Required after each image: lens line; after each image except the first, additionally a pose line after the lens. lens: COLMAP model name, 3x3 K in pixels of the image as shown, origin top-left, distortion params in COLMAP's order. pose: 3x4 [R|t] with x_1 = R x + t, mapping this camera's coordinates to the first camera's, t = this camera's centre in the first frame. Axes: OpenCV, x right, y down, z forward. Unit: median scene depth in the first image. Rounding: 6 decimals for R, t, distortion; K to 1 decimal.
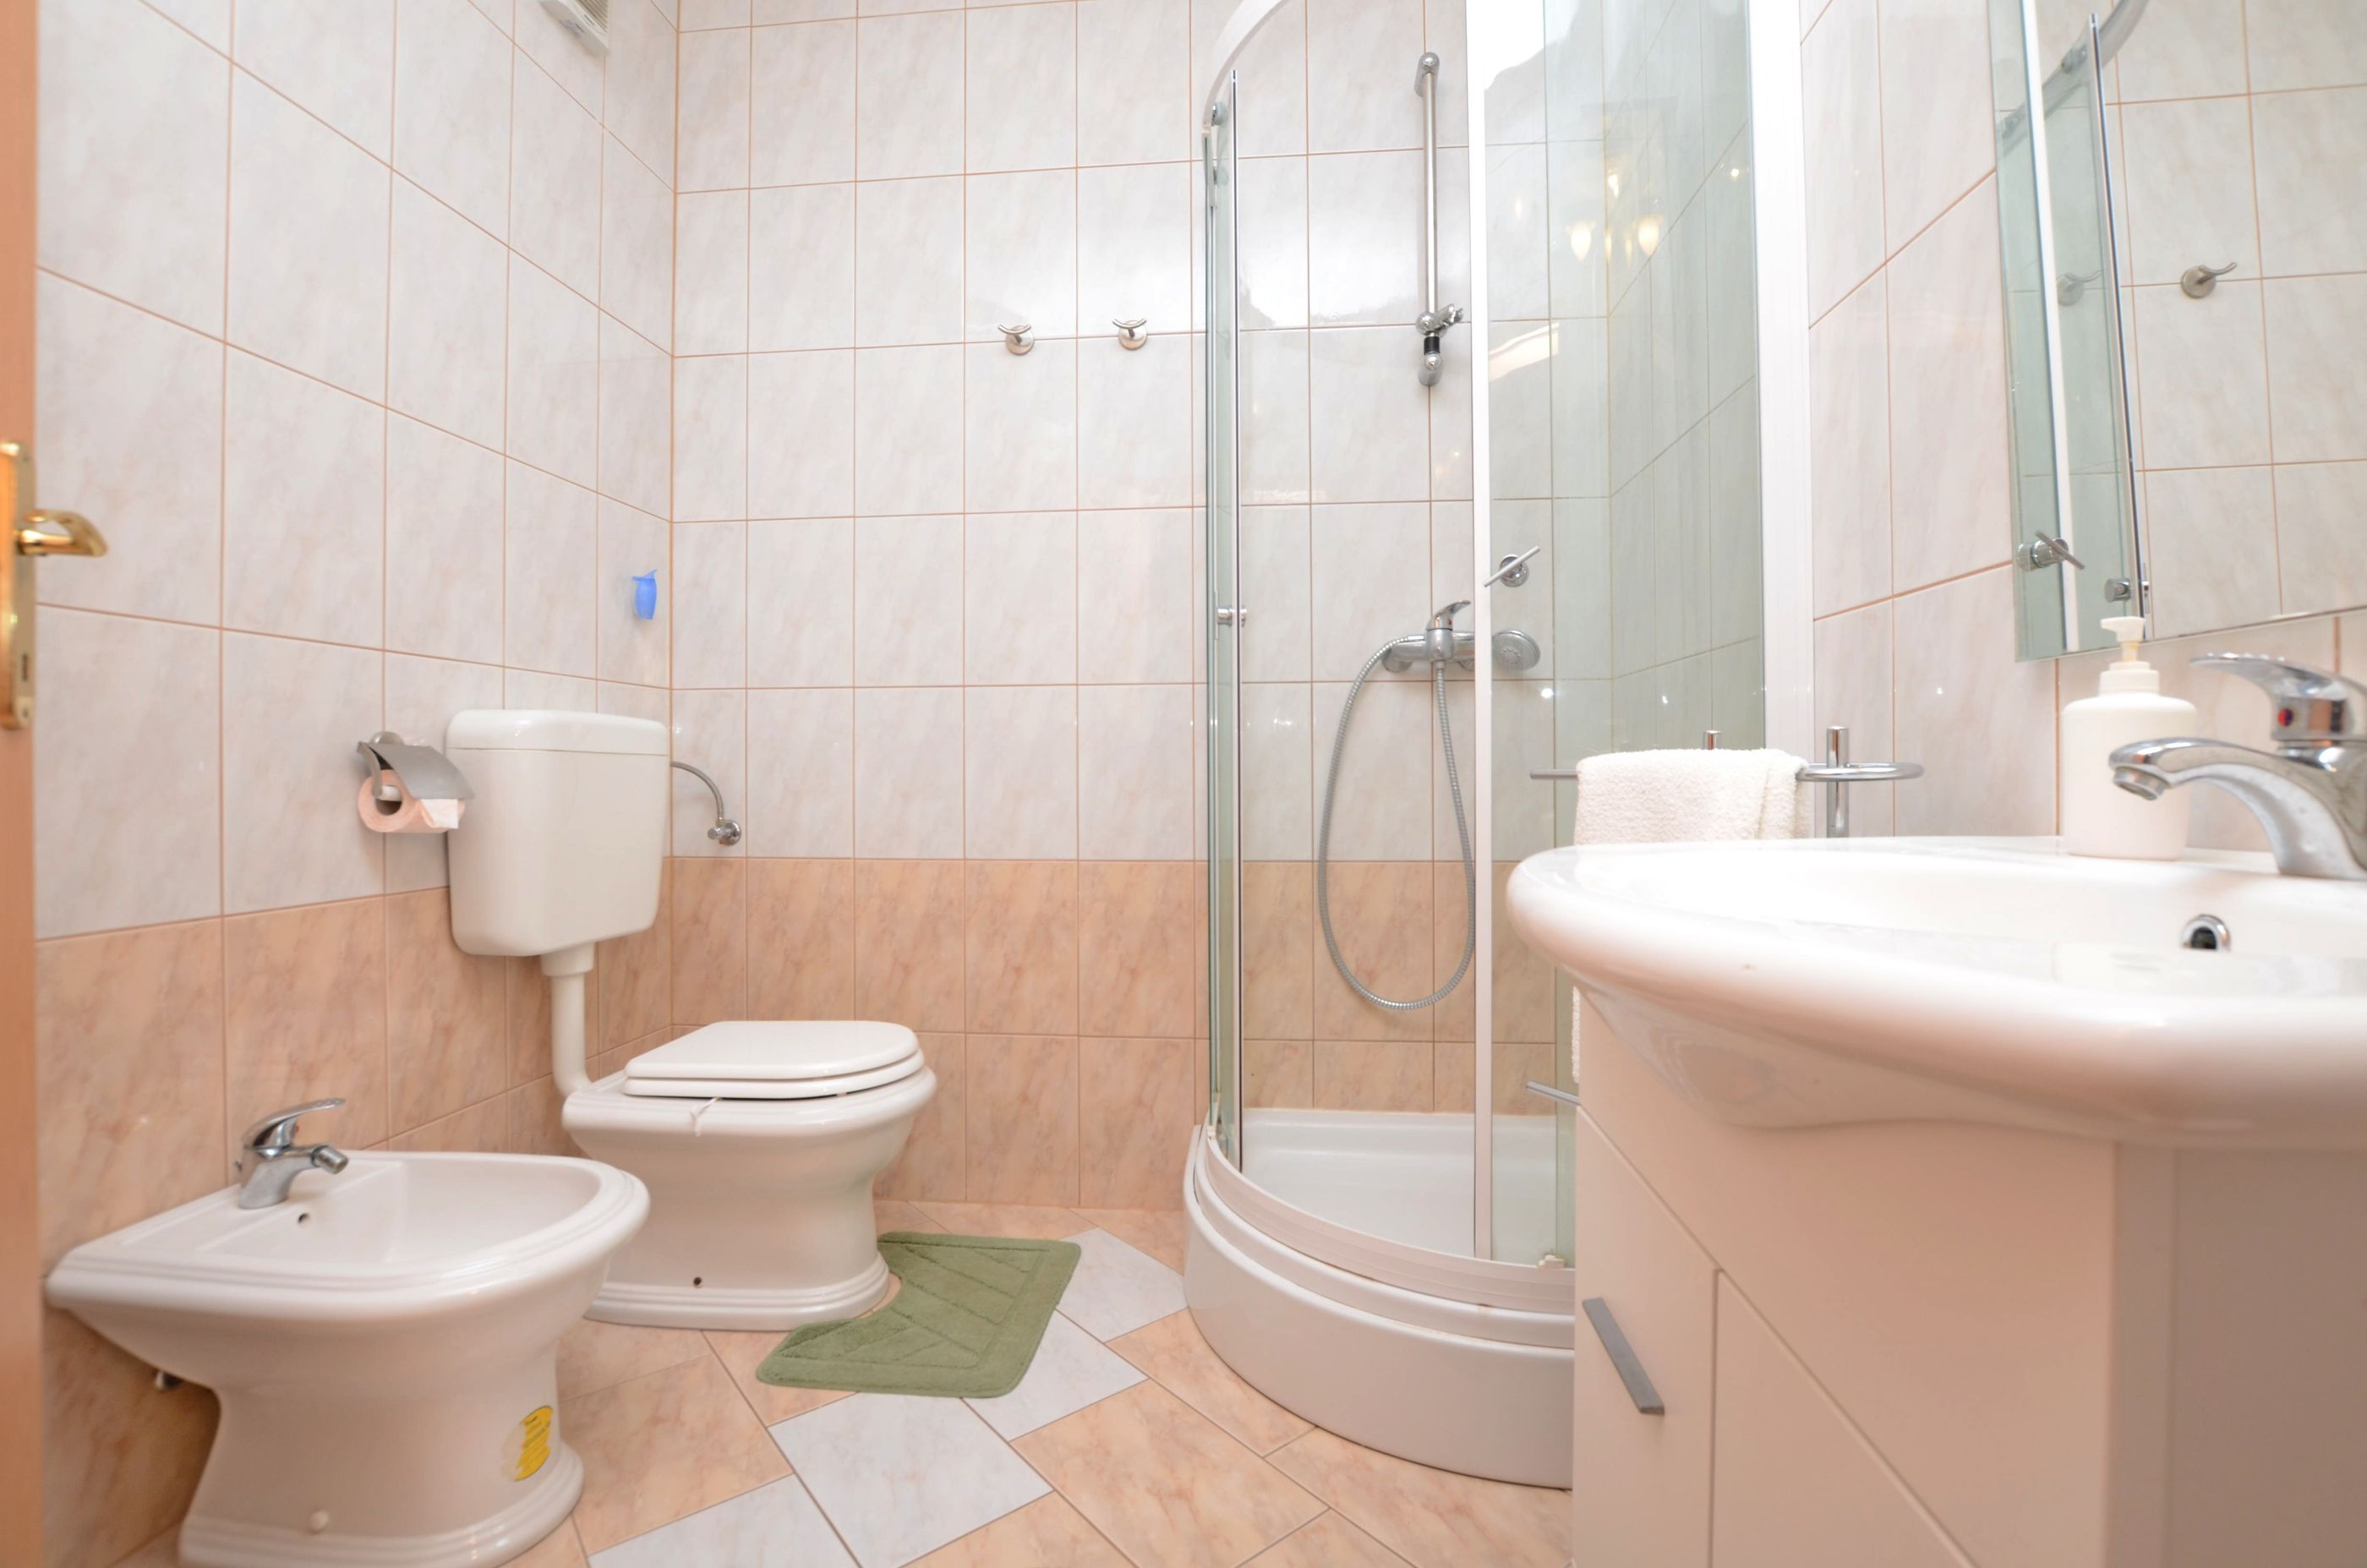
lens RADIAL K [[1046.8, 0, 1189.2], [0, 1046.8, 769.4], [0, 0, 1]] dist [-0.036264, 0.006014]
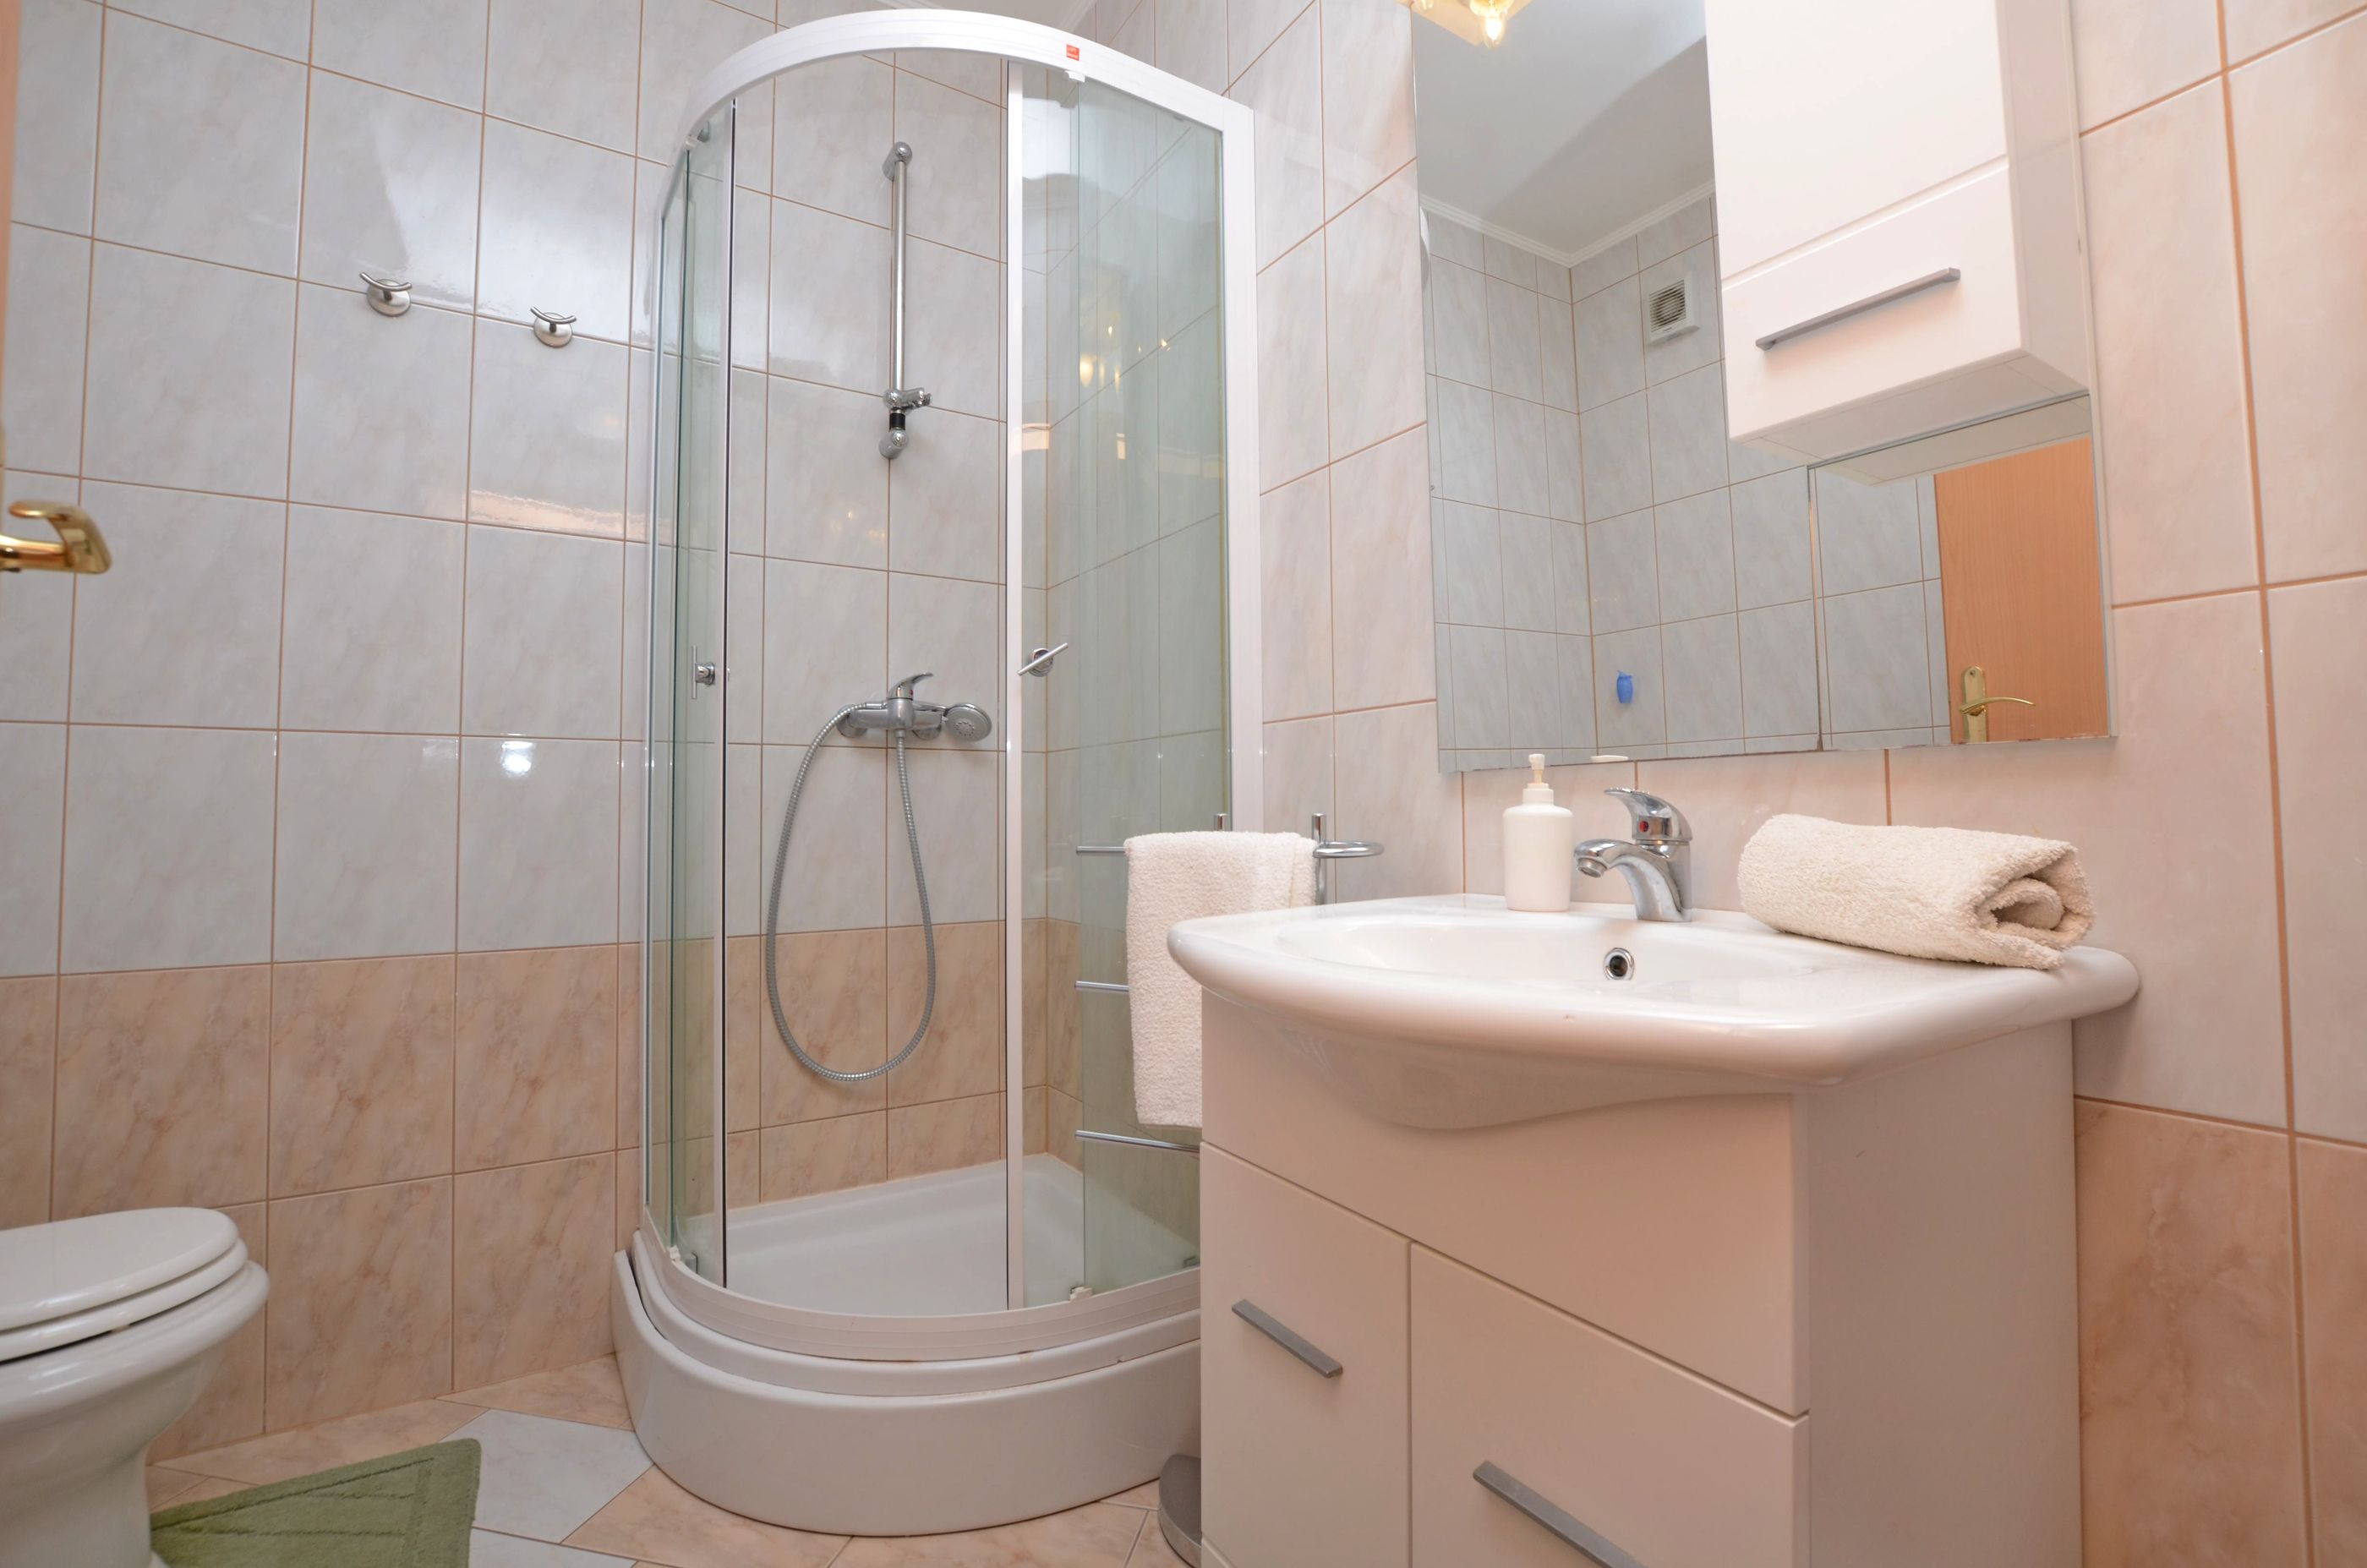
lens RADIAL K [[1044.1, 0, 1191.1], [0, 1044.1, 768.4], [0, 0, 1]] dist [-0.033757, 0.005412]
pose [[0.789122, 0.026111, 0.613682, -0.159097], [0.001715, 0.998998, -0.044711, -0.020030], [-0.614235, 0.036335, 0.788287, 0.027105]]
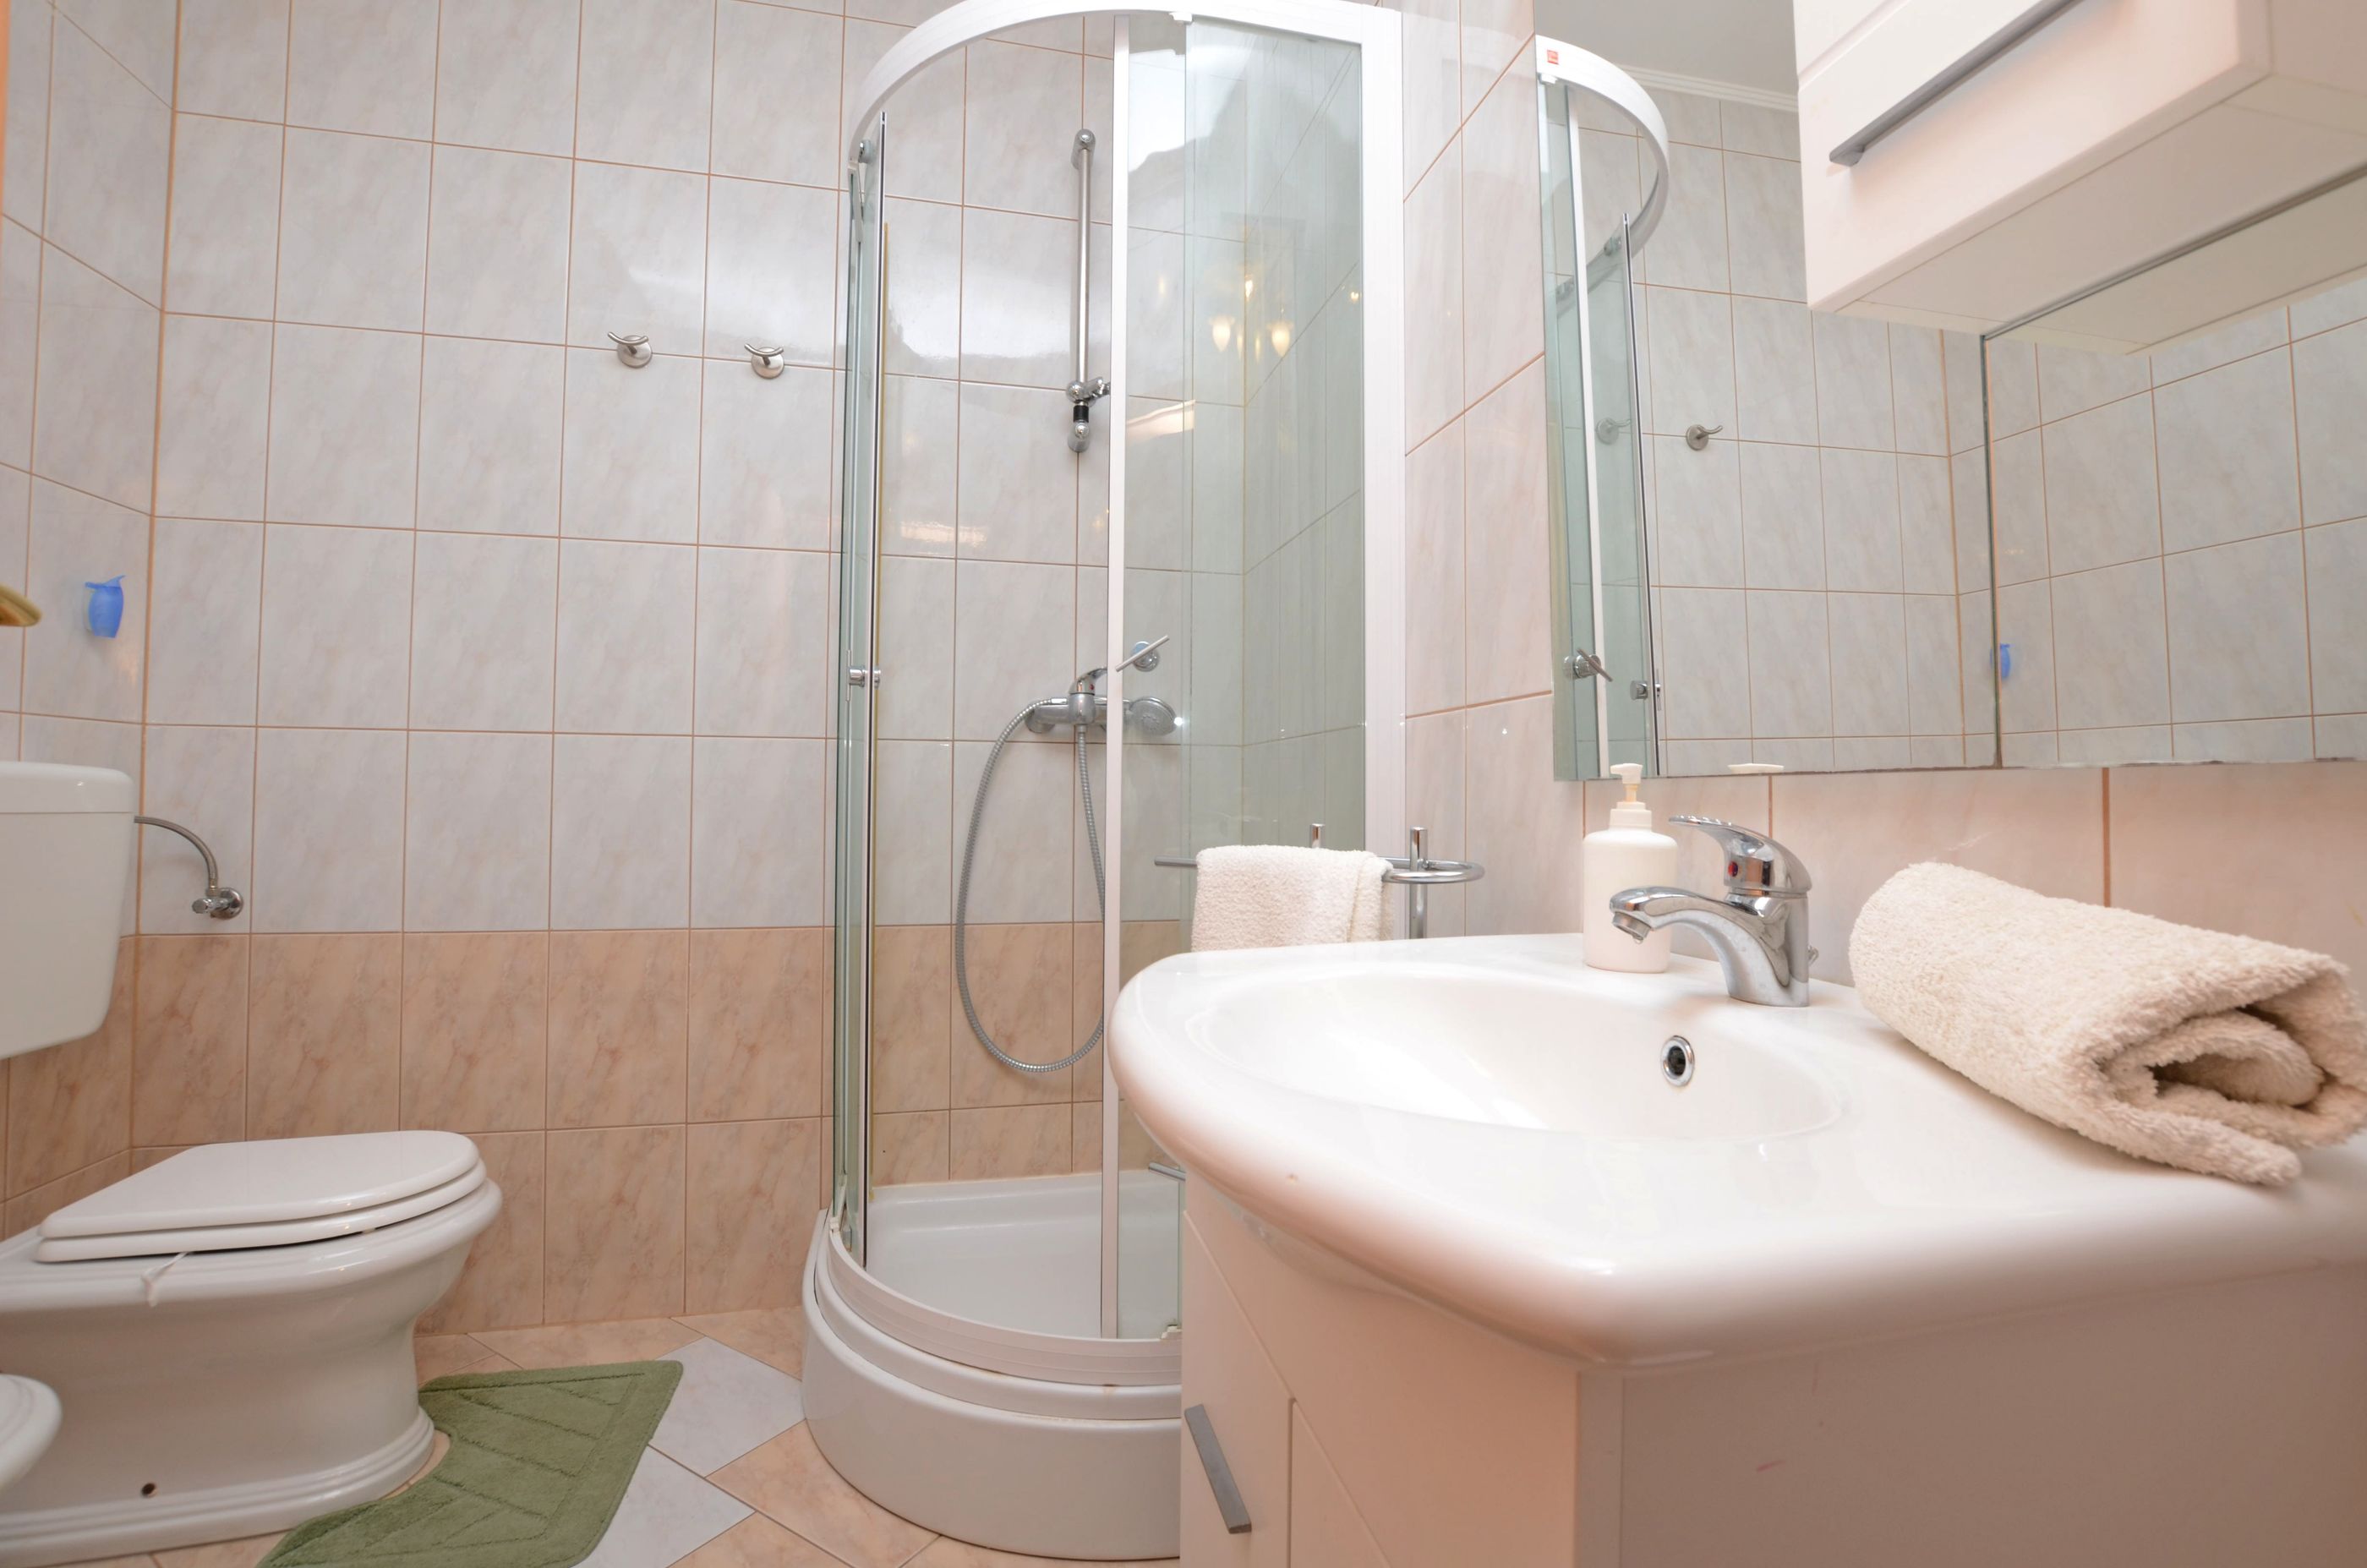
lens RADIAL K [[1044.1, 0, 1191.1], [0, 1044.1, 768.4], [0, 0, 1]] dist [-0.033757, 0.005412]
pose [[0.948283, 0.019841, 0.316806, 0.020477], [-0.012208, 0.999586, -0.026062, -0.036595], [-0.317191, 0.020847, 0.948132, 0.007829]]
